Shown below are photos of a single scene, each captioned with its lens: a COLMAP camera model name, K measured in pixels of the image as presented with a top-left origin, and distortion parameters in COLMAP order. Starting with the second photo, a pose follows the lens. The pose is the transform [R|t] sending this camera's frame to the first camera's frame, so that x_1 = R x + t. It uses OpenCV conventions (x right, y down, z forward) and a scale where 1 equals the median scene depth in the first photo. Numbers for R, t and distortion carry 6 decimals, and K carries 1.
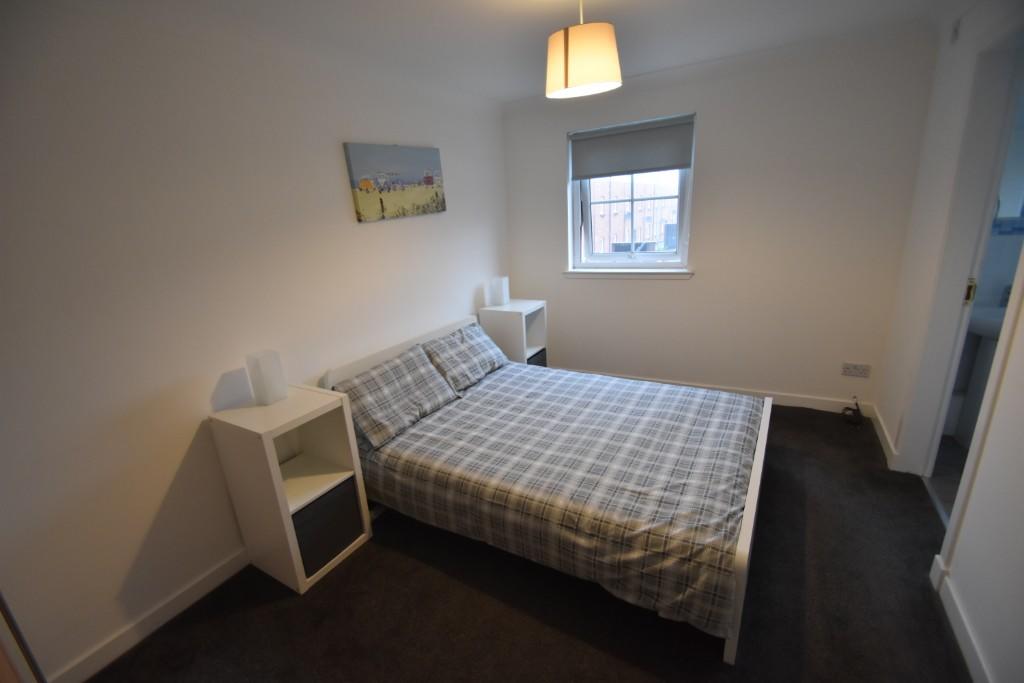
lens RADIAL K [[456.0, 0, 490.5], [0, 456.0, 352.4], [0, 0, 1]] dist [-0.002111, -0.000309]
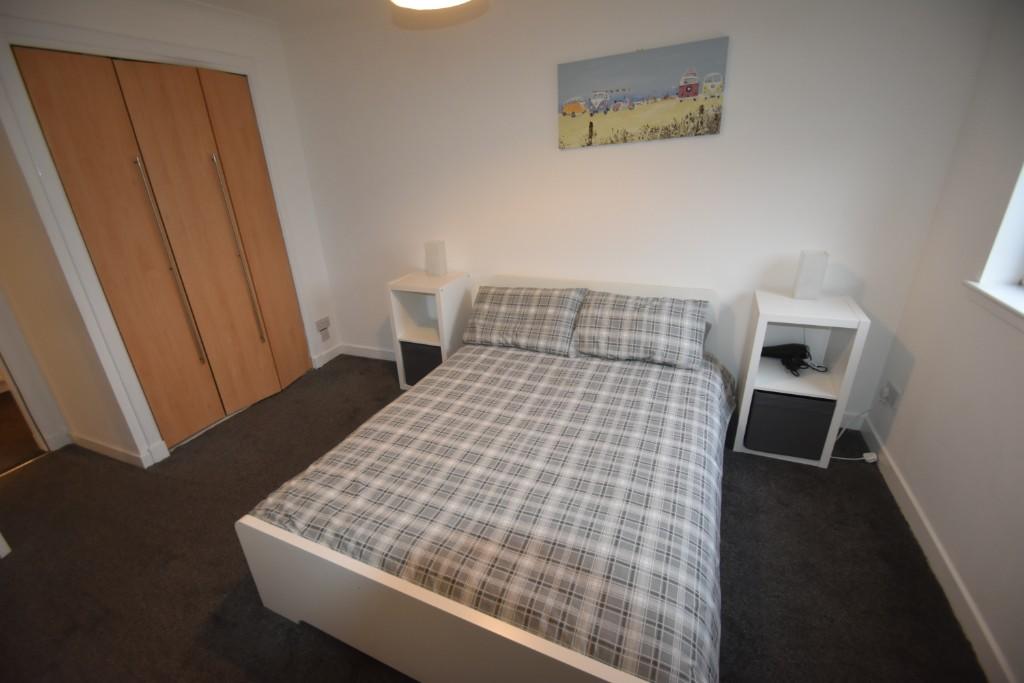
lens RADIAL K [[456.0, 0, 490.5], [0, 456.0, 352.4], [0, 0, 1]] dist [-0.002111, -0.000309]
pose [[0.123014, 0.452801, -0.883085, 0.747855], [-0.254273, 0.874520, 0.412989, -0.256932], [0.959277, 0.173741, 0.222713, 0.675163]]
